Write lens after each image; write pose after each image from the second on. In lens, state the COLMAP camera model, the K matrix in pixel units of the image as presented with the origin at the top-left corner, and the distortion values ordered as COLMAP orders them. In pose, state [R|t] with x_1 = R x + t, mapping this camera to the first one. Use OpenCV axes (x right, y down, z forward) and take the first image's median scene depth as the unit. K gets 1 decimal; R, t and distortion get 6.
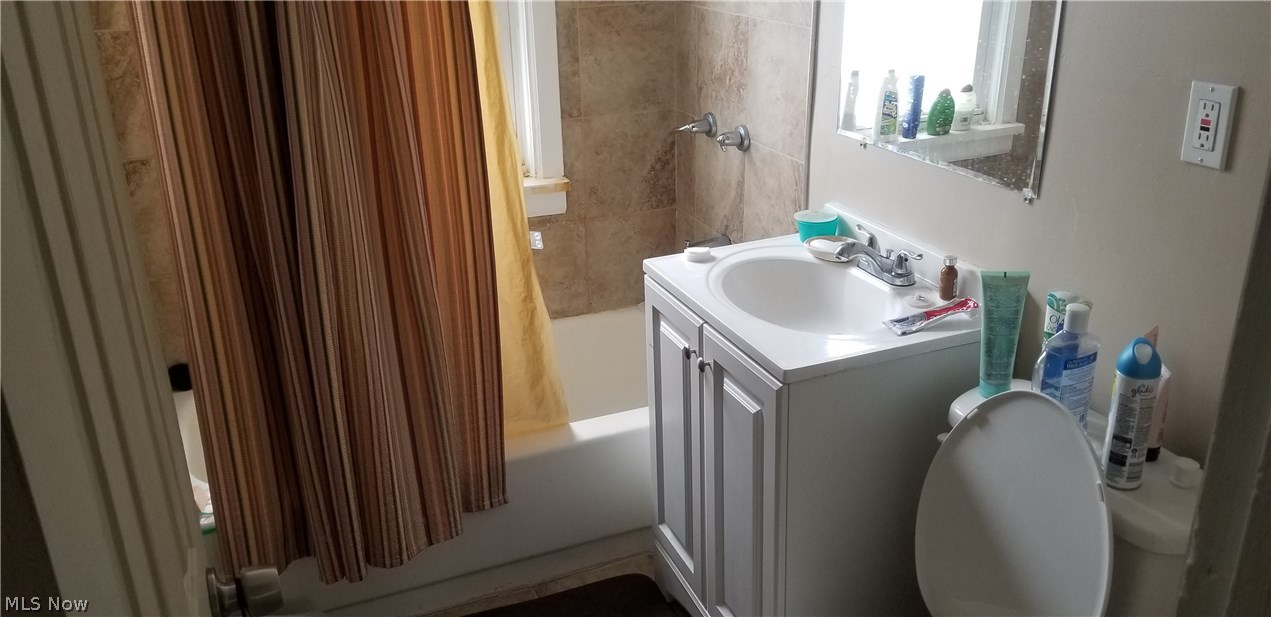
lens RADIAL K [[917.9, 0, 622.4], [0, 917.9, 306.2], [0, 0, 1]] dist [0.068570, -0.154271]
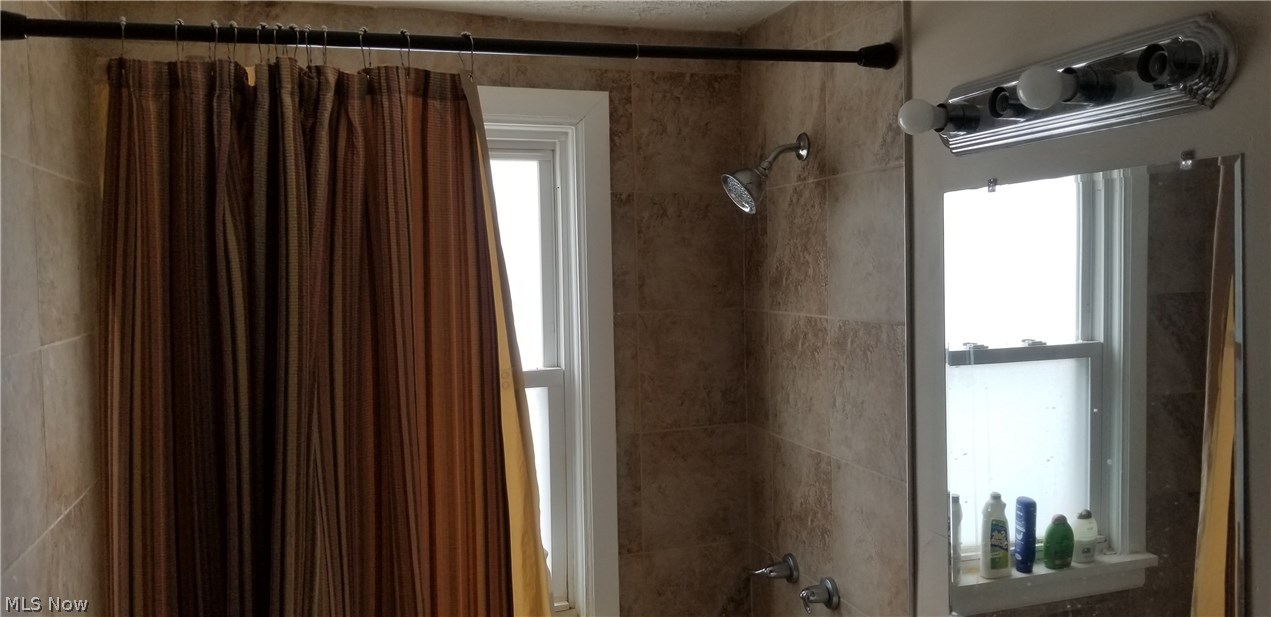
lens RADIAL K [[917.9, 0, 622.4], [0, 917.9, 306.2], [0, 0, 1]] dist [0.068570, -0.154271]
pose [[0.996455, 0.005657, -0.083940, 0.009563], [-0.035011, 0.935120, -0.352598, -0.115953], [0.076499, 0.354287, 0.932002, 0.096702]]
